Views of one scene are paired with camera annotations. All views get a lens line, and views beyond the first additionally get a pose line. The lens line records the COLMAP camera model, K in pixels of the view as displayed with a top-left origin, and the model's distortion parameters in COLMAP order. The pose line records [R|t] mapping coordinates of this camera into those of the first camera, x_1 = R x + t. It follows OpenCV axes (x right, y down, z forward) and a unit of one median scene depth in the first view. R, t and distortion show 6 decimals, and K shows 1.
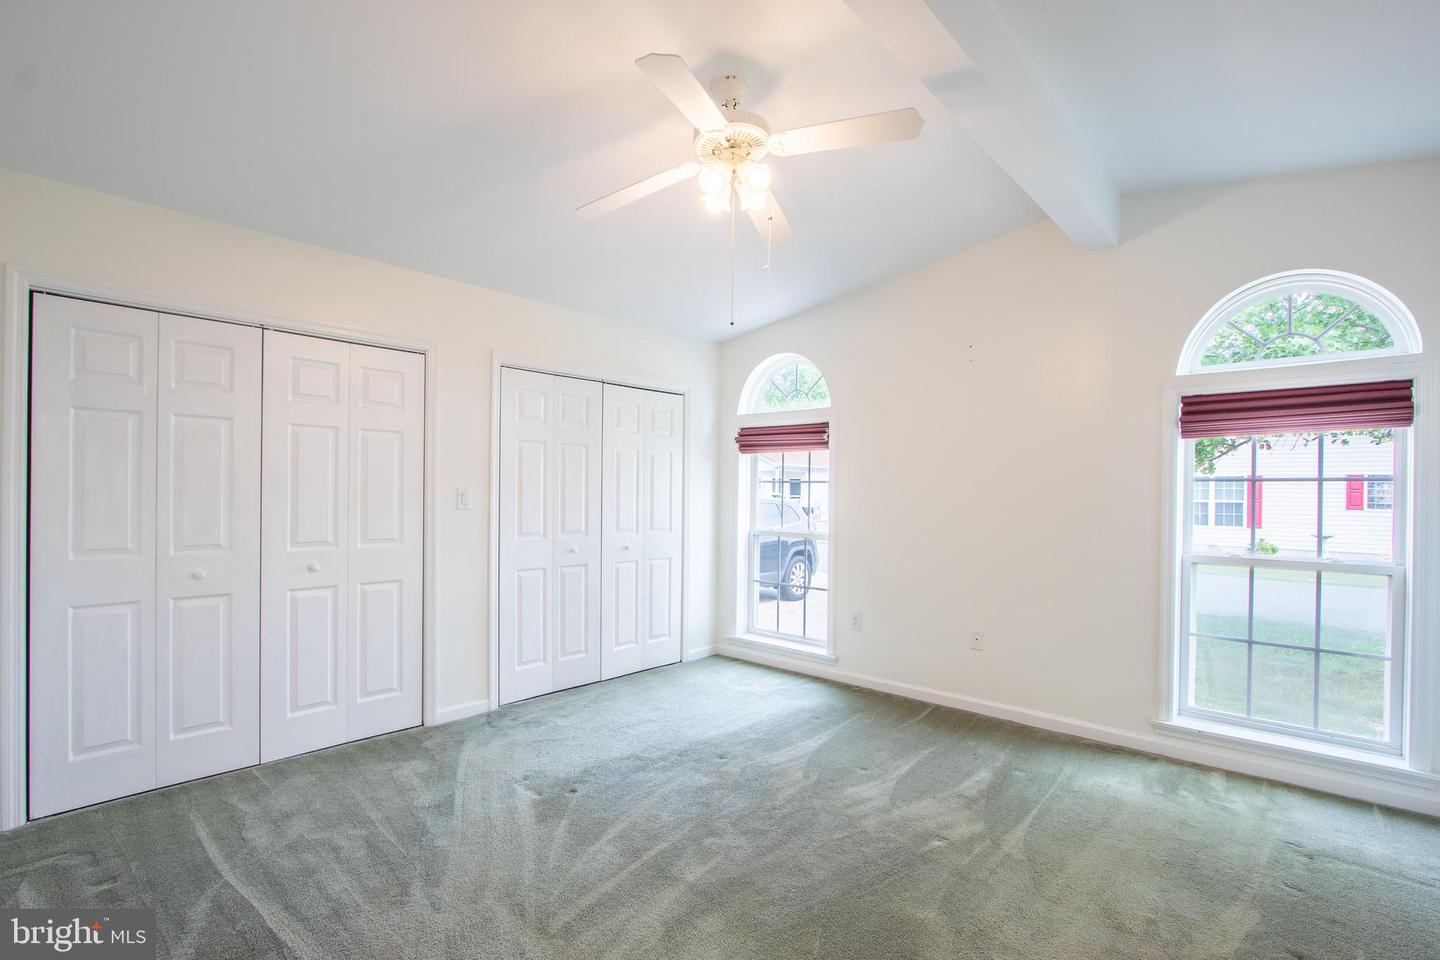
lens RADIAL K [[656.8, 0, 723.6], [0, 656.8, 490.4], [0, 0, 1]] dist [-0.014581, 0.000384]
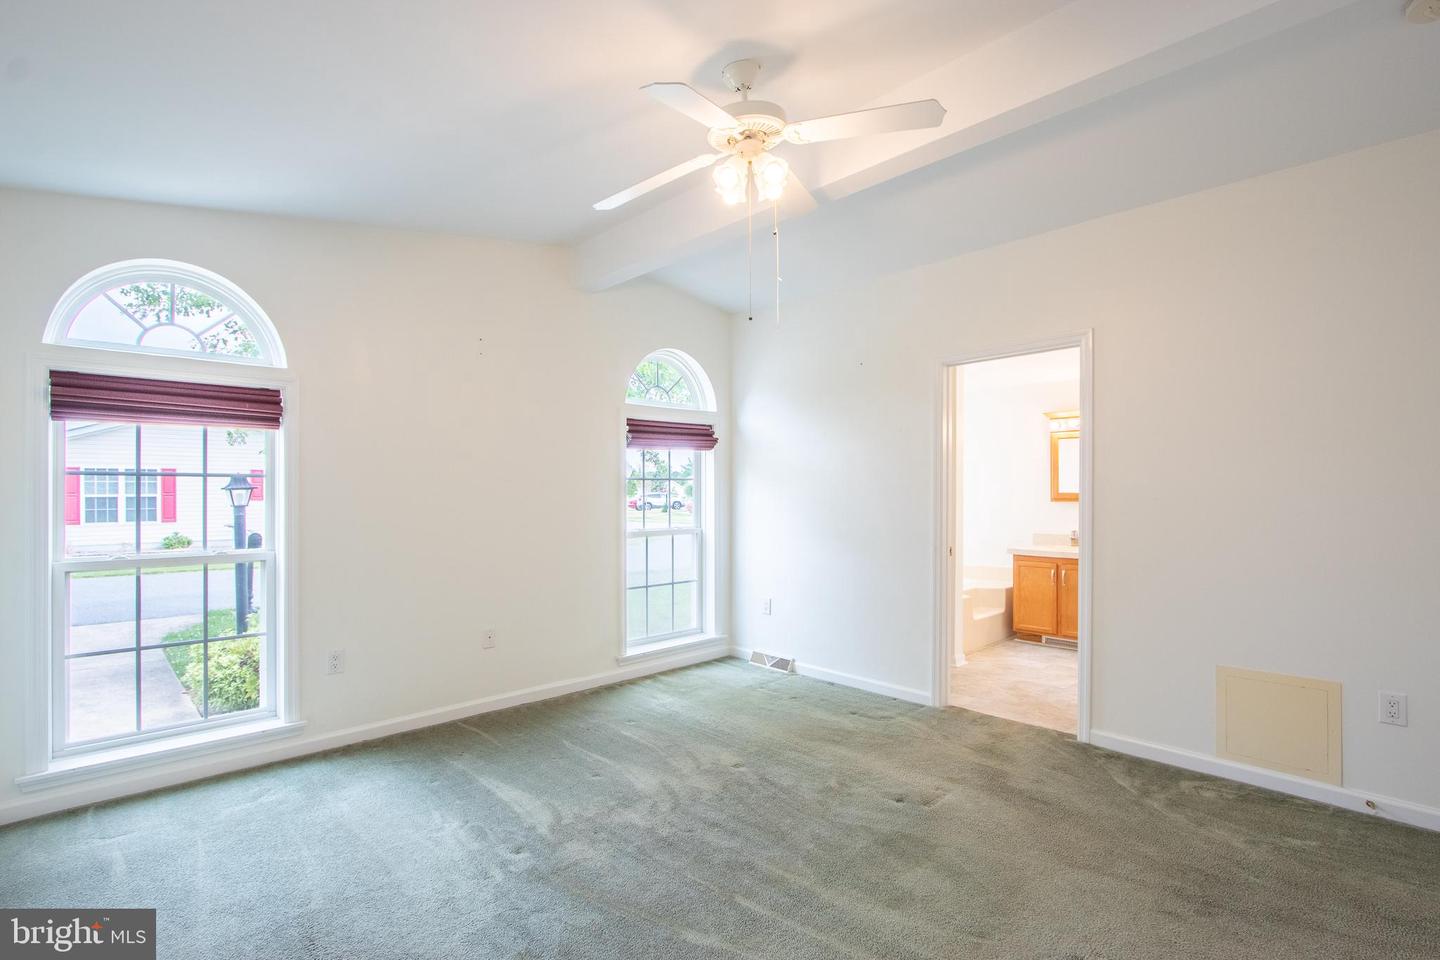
lens RADIAL K [[682.5, 0, 709.2], [0, 682.5, 491.9], [0, 0, 1]] dist [-0.012417, 0.000436]
pose [[0.098070, -0.014829, 0.995069, -0.457132], [0.001538, 0.999890, 0.014750, -0.005311], [-0.995178, 0.000084, 0.098082, 0.432188]]
